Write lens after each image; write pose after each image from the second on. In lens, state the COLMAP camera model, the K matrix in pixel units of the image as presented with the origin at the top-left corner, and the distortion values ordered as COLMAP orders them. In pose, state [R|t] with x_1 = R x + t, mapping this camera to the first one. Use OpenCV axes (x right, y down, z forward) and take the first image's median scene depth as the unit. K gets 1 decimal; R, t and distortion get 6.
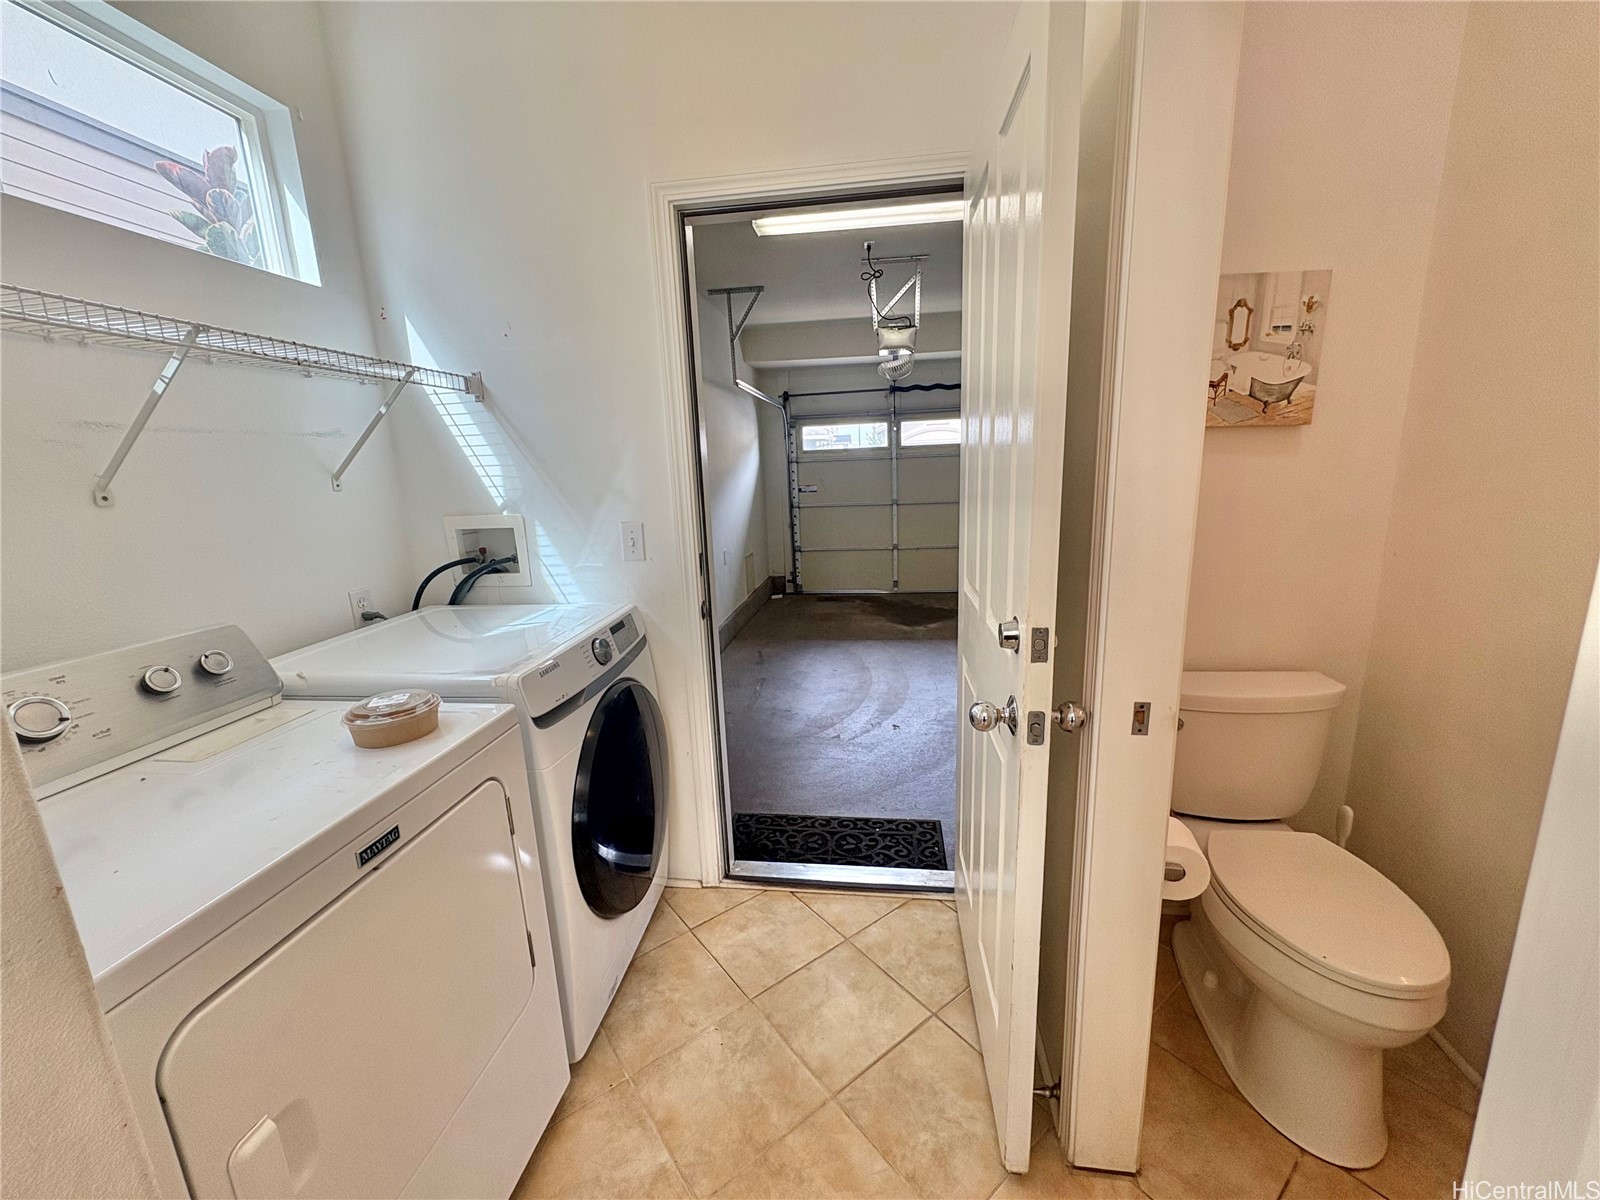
lens RADIAL K [[637.8, 0, 803.3], [0, 637.8, 597.6], [0, 0, 1]] dist [0.001862, 0.000489]
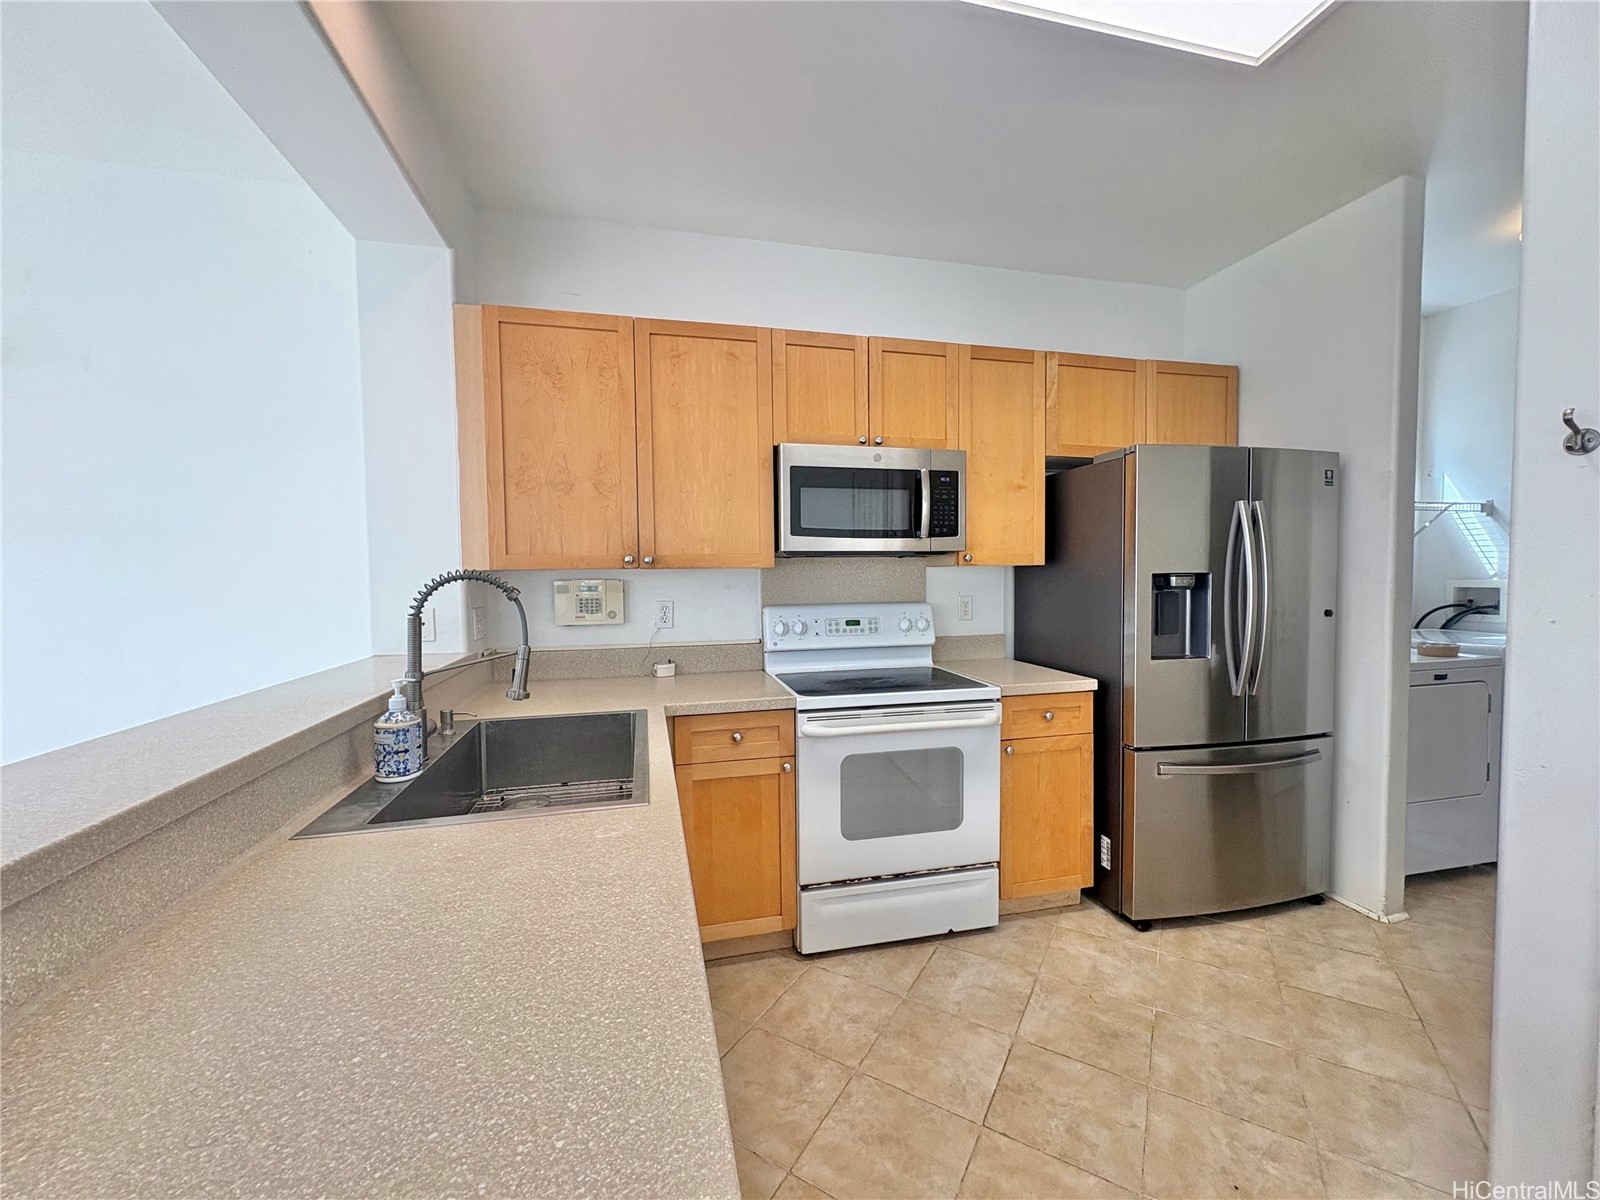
lens RADIAL K [[637.8, 0, 803.3], [0, 637.8, 597.6], [0, 0, 1]] dist [0.001862, 0.000489]
pose [[0.362885, 0.075572, -0.928765, 0.115136], [-0.195181, 0.980761, 0.003542, 0.068897], [0.911164, 0.179992, 0.370653, -0.332618]]
